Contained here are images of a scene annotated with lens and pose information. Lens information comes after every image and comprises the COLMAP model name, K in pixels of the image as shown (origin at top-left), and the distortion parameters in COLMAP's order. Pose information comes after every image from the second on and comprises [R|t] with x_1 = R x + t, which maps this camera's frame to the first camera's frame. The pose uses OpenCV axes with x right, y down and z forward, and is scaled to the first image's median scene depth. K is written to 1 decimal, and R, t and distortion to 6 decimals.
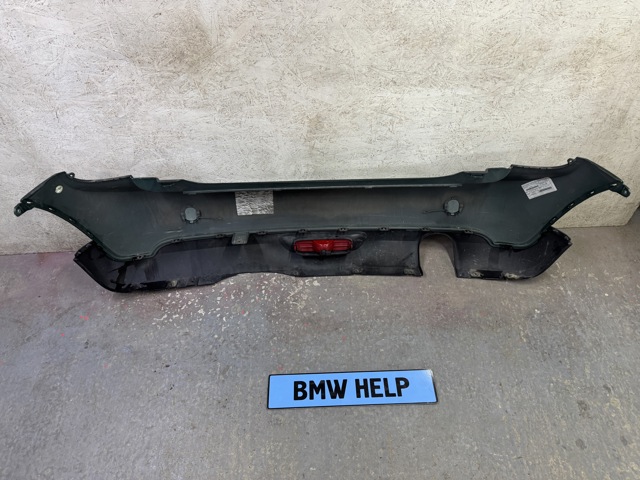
lens RADIAL K [[458.3, 0, 320.0], [0, 458.3, 240.0], [0, 0, 1]] dist [0.004536, -0.024323]
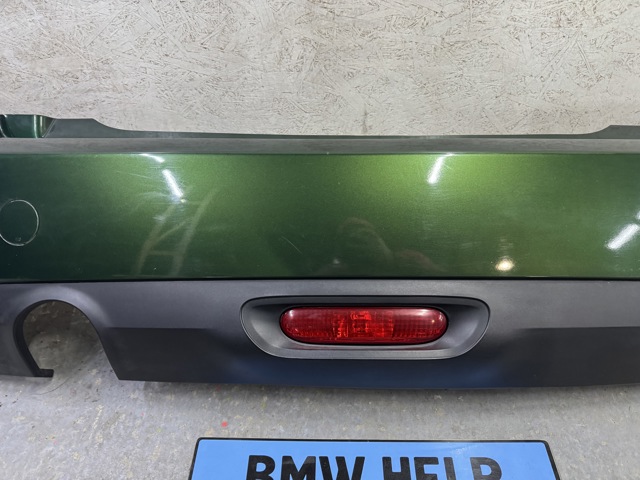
lens RADIAL K [[461.9, 0, 323.2], [0, 461.9, 244.9], [0, 0, 1]] dist [-0.036418, 0.009589]
pose [[0.998898, 0.040459, -0.023768, 0.020649], [-0.042592, 0.994331, -0.097430, 0.144273], [0.019692, 0.098335, 0.994959, 0.538705]]
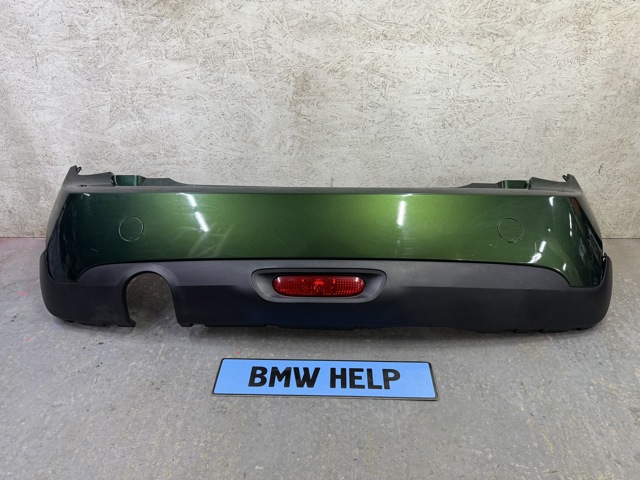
lens RADIAL K [[458.3, 0, 320.0], [0, 458.3, 240.0], [0, 0, 1]] dist [0.004536, -0.024323]
pose [[0.997699, 0.042470, -0.052855, 0.093423], [-0.055752, 0.957493, -0.283016, 0.326697], [0.038588, 0.285312, 0.957658, 0.200595]]
